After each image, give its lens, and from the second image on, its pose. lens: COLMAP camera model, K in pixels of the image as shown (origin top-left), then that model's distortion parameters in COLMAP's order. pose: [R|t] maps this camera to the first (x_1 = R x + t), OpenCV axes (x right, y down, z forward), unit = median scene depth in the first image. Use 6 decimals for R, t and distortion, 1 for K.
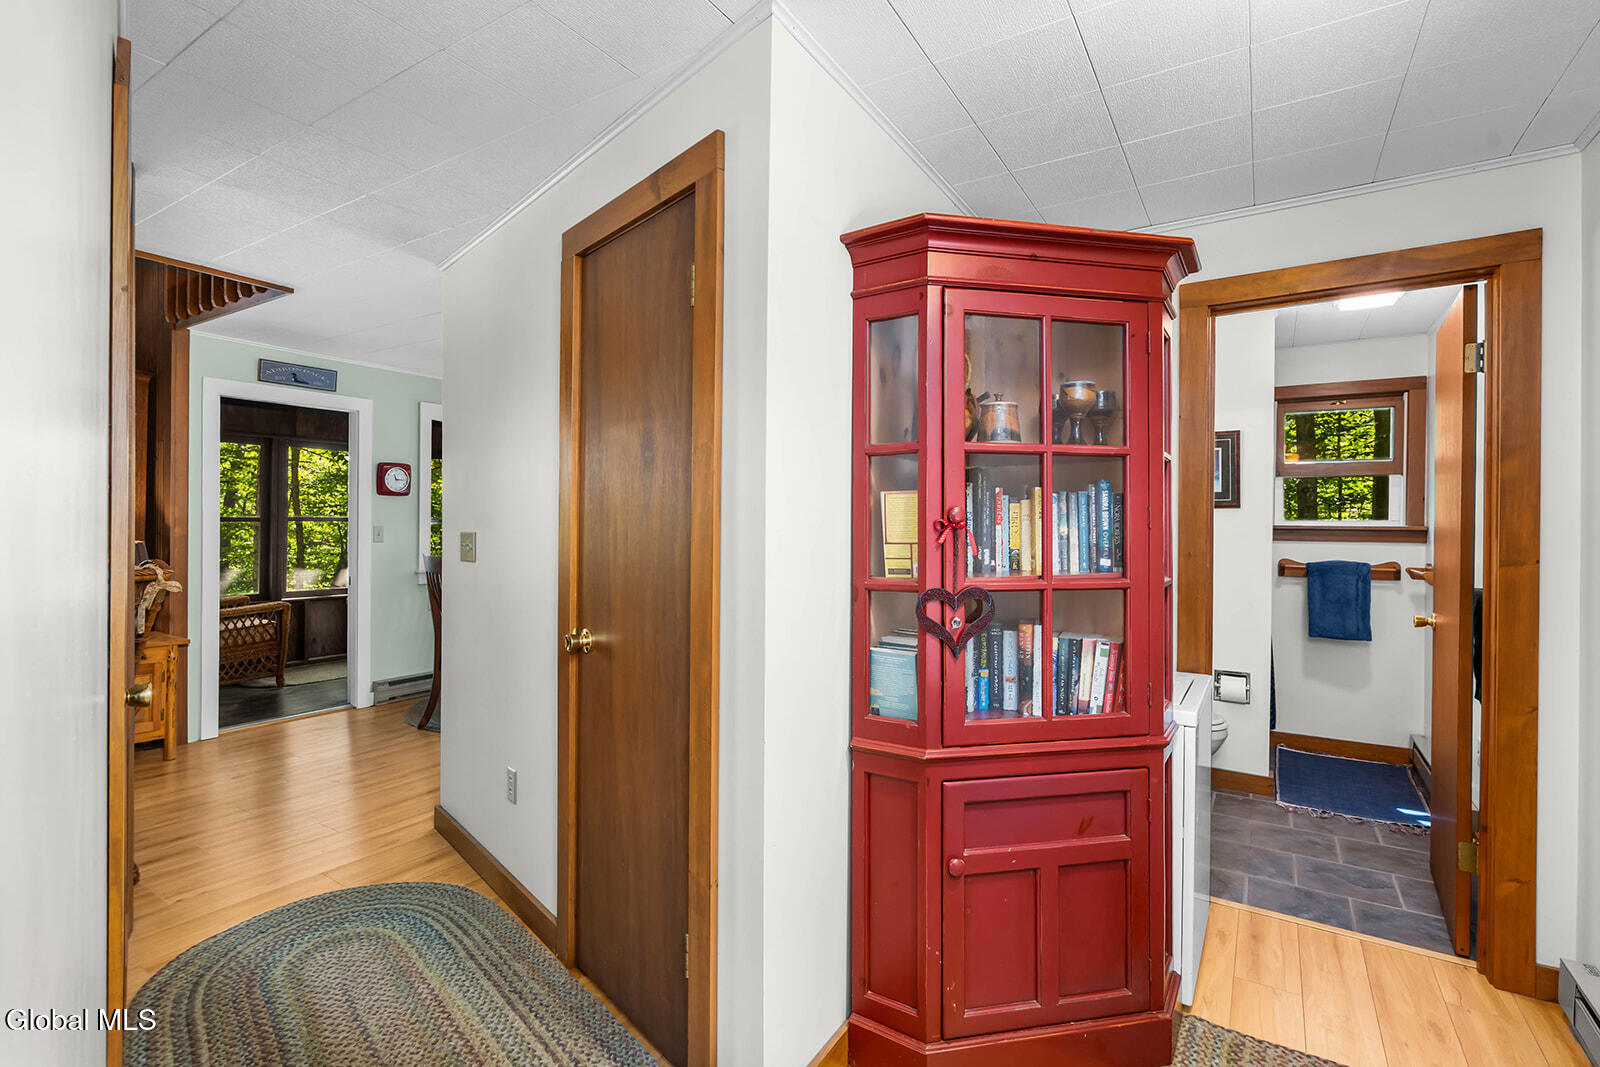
lens RADIAL K [[734.4, 0, 801.1], [0, 734.4, 533.0], [0, 0, 1]] dist [-0.013928, -0.000293]
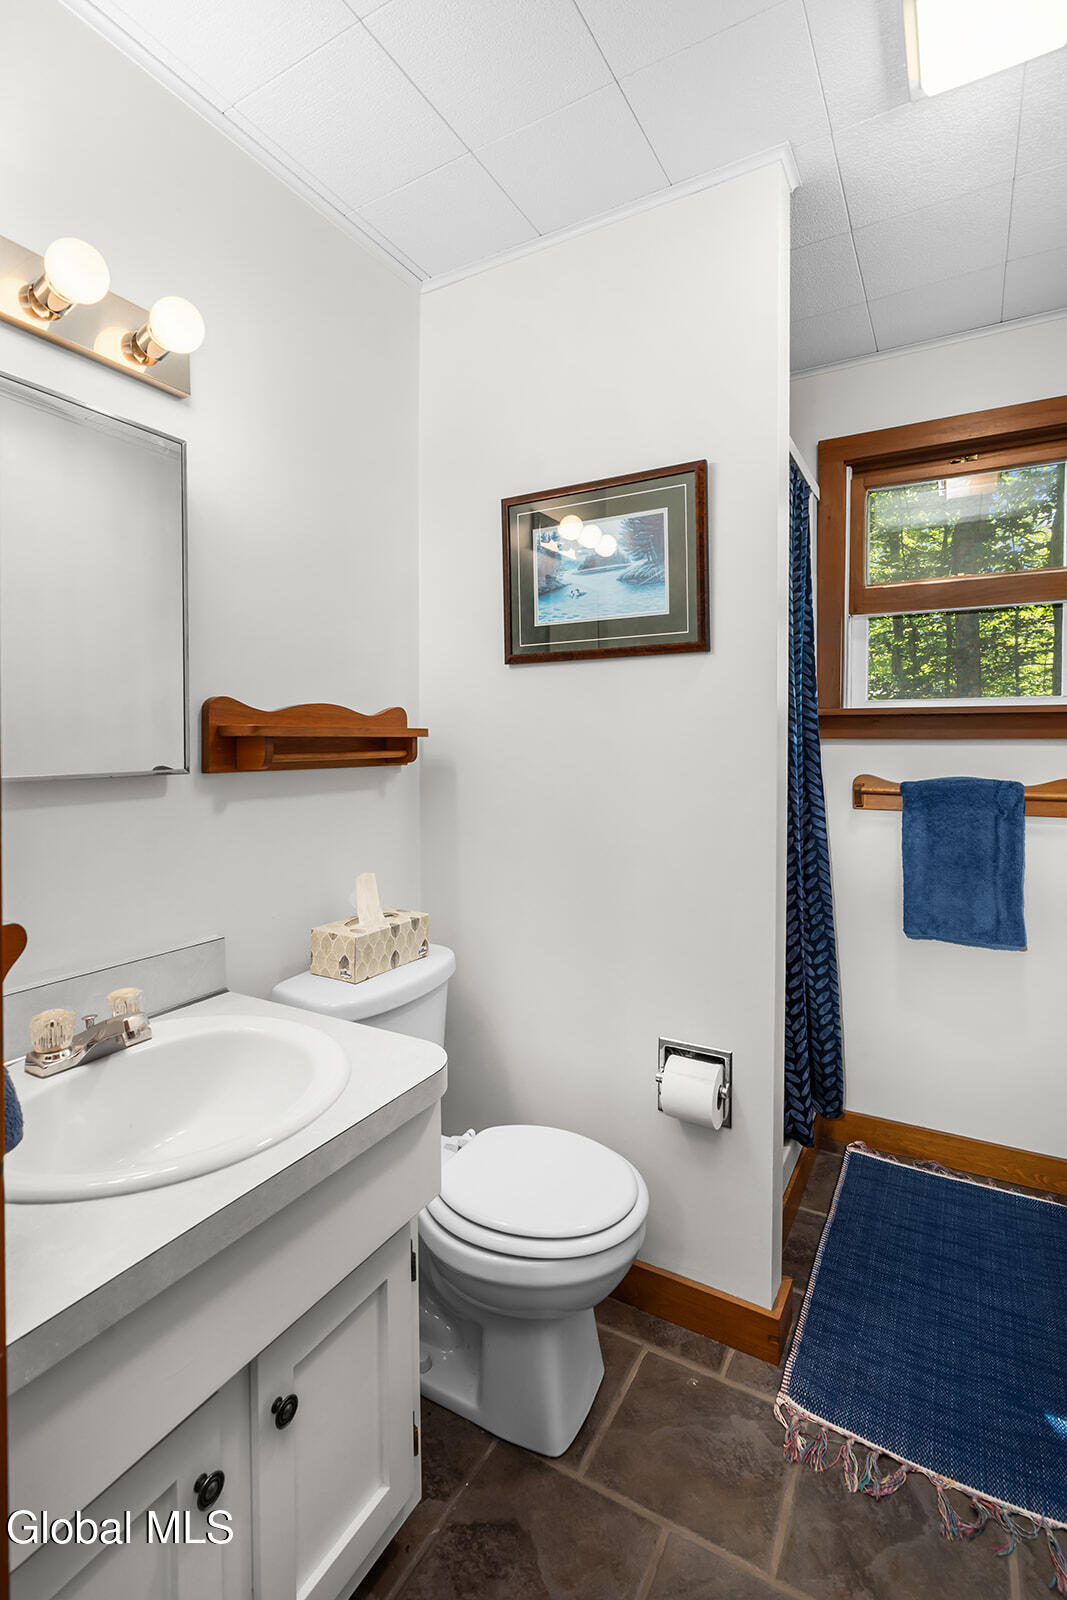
lens RADIAL K [[734.4, 0, 533.4], [0, 734.4, 739.6], [0, 0, 1]] dist [-0.013928, -0.000293]
pose [[0.999056, -0.003792, 0.043284, 0.445783], [0.004080, 0.999970, -0.006564, 0.014987], [-0.043258, 0.006734, 0.999041, 0.541374]]
